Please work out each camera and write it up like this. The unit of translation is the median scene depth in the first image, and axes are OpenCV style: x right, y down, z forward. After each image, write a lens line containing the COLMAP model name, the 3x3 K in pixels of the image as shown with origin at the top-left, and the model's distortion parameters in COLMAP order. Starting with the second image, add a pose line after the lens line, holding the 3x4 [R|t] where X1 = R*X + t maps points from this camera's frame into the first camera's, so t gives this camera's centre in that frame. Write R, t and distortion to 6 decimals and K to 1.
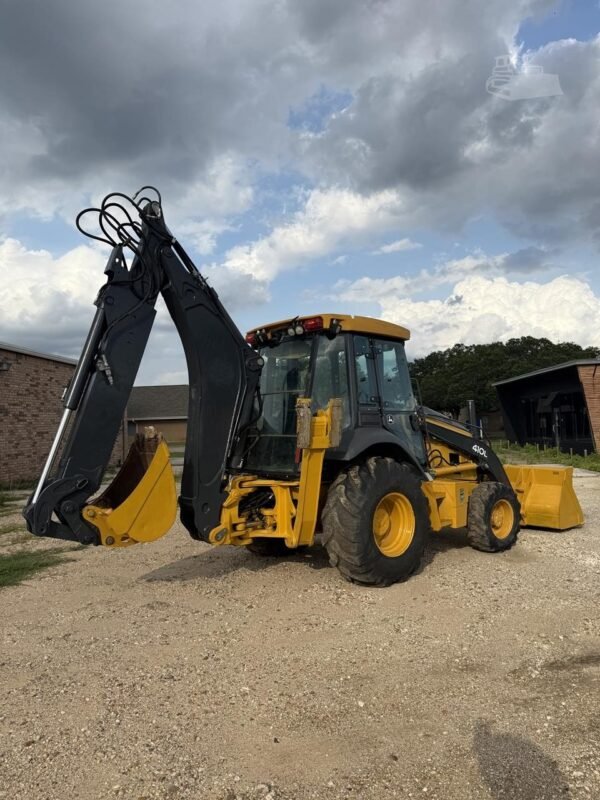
lens RADIAL K [[561.6, 0, 293.3], [0, 561.6, 395.2], [0, 0, 1]] dist [0.051262, -0.069309]
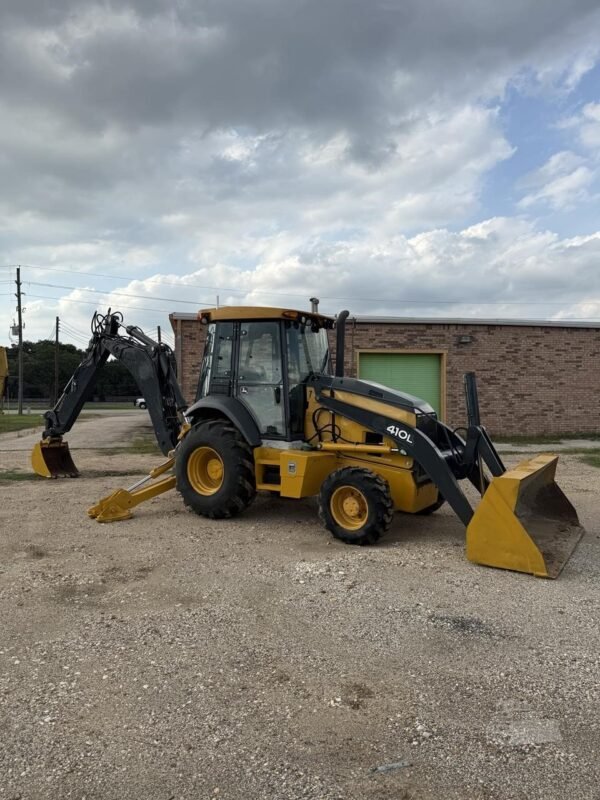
lens RADIAL K [[561.6, 0, 293.3], [0, 561.6, 394.5], [0, 0, 1]] dist [0.051262, -0.069309]
pose [[0.291384, 0.026547, -0.956238, 1.075841], [0.042822, 0.998251, 0.040762, 0.006075], [0.955647, -0.052826, 0.289737, 0.624832]]
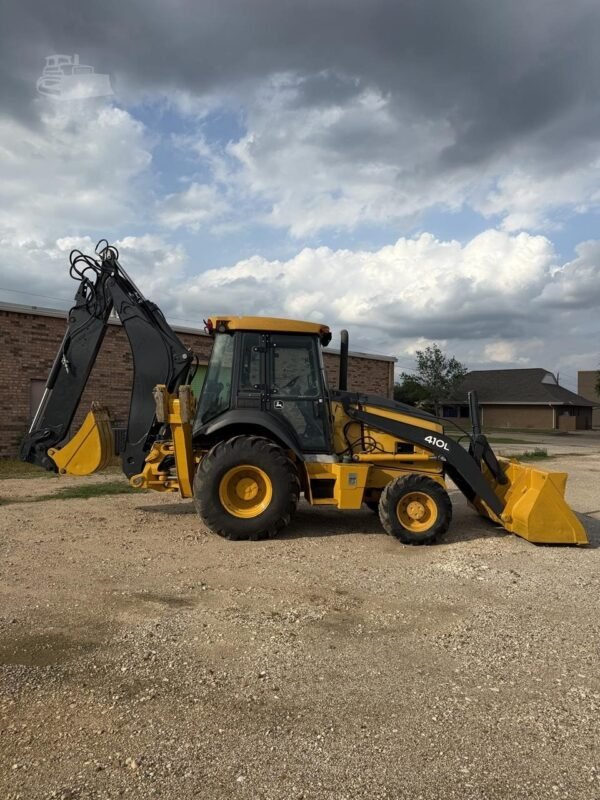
lens RADIAL K [[561.6, 0, 298.2], [0, 561.6, 402.0], [0, 0, 1]] dist [0.051262, -0.069309]
pose [[0.784574, 0.035765, -0.619003, 0.730751], [-0.011099, 0.998985, 0.043652, -0.005767], [0.619936, -0.027378, 0.784175, 0.118828]]
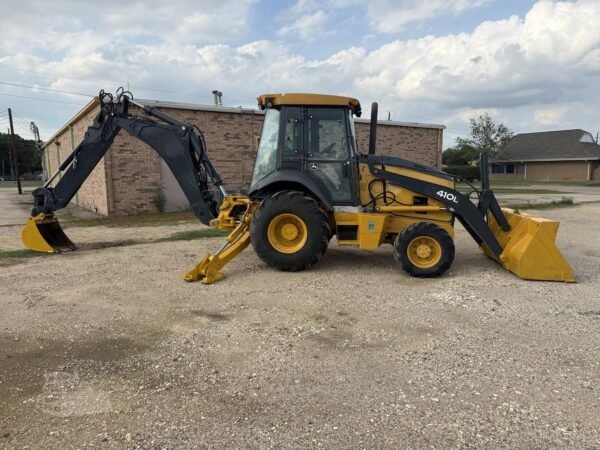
lens RADIAL K [[421.2, 0, 299.0], [0, 421.2, 225.1], [0, 0, 1]] dist [0.051262, -0.069309]
pose [[0.661764, 0.114255, -0.740954, 0.776713], [0.030025, 0.983487, 0.178469, -0.001407], [0.749110, -0.140352, 0.647406, 0.217881]]
